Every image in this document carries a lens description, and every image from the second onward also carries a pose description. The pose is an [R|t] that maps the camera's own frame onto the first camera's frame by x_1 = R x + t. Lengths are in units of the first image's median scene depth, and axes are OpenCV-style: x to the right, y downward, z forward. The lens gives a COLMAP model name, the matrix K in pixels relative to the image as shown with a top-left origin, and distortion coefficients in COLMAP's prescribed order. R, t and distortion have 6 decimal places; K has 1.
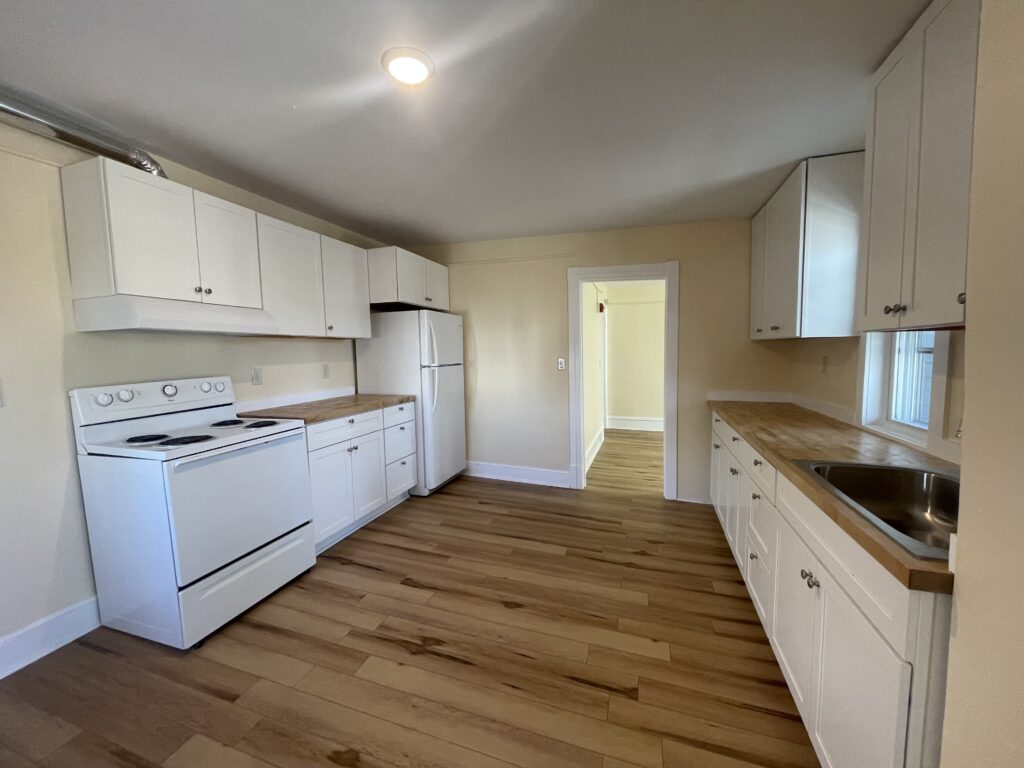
lens RADIAL K [[409.6, 0, 503.6], [0, 409.6, 383.8], [0, 0, 1]] dist [-0.002689, -0.001591]
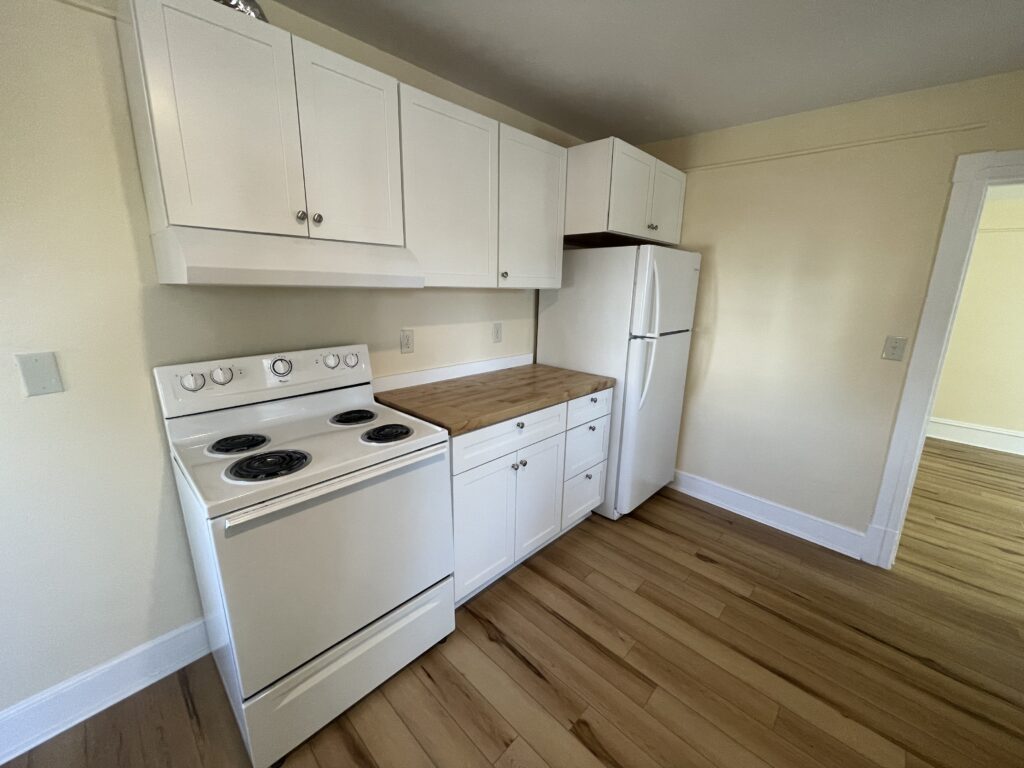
lens RADIAL K [[409.6, 0, 504.3], [0, 409.6, 384.3], [0, 0, 1]] dist [-0.002689, -0.001591]
pose [[0.904592, 0.135309, -0.404234, -0.128877], [-0.070051, 0.982579, 0.172138, -0.075682], [0.420484, -0.127397, 0.898311, 0.378248]]
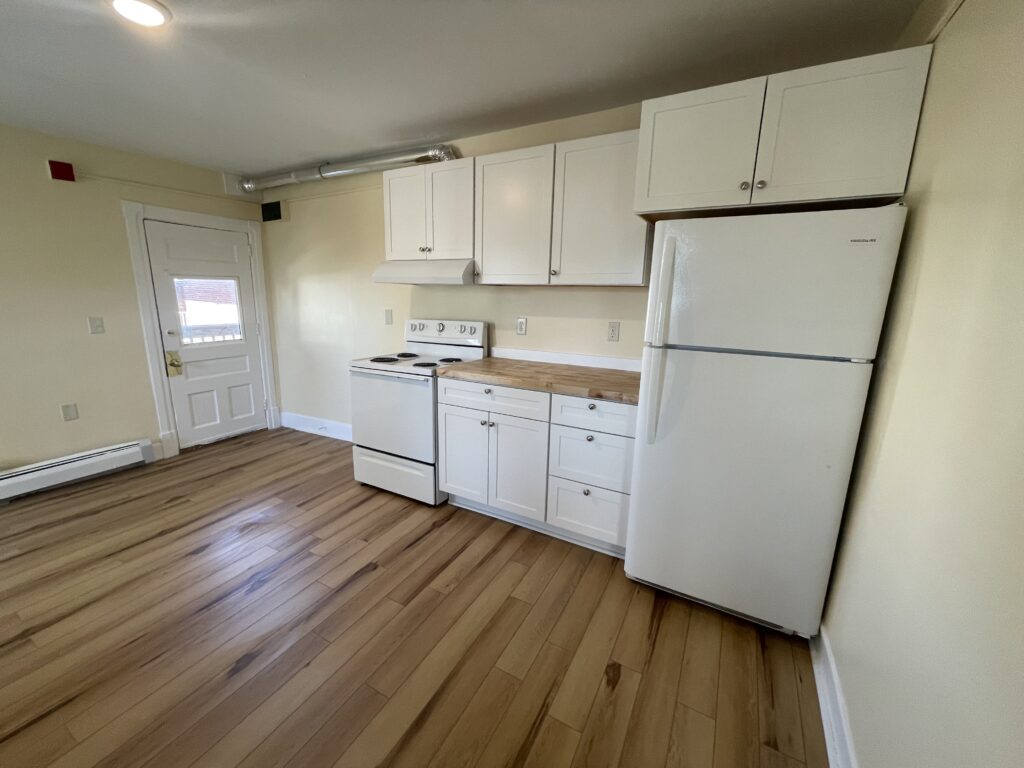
lens RADIAL K [[409.6, 0, 513.6], [0, 409.6, 387.0], [0, 0, 1]] dist [-0.002689, -0.001591]
pose [[-0.174118, 0.223411, -0.959047, 0.367582], [-0.101089, 0.964723, 0.243087, -0.109155], [0.979522, 0.139275, -0.145391, 1.066657]]
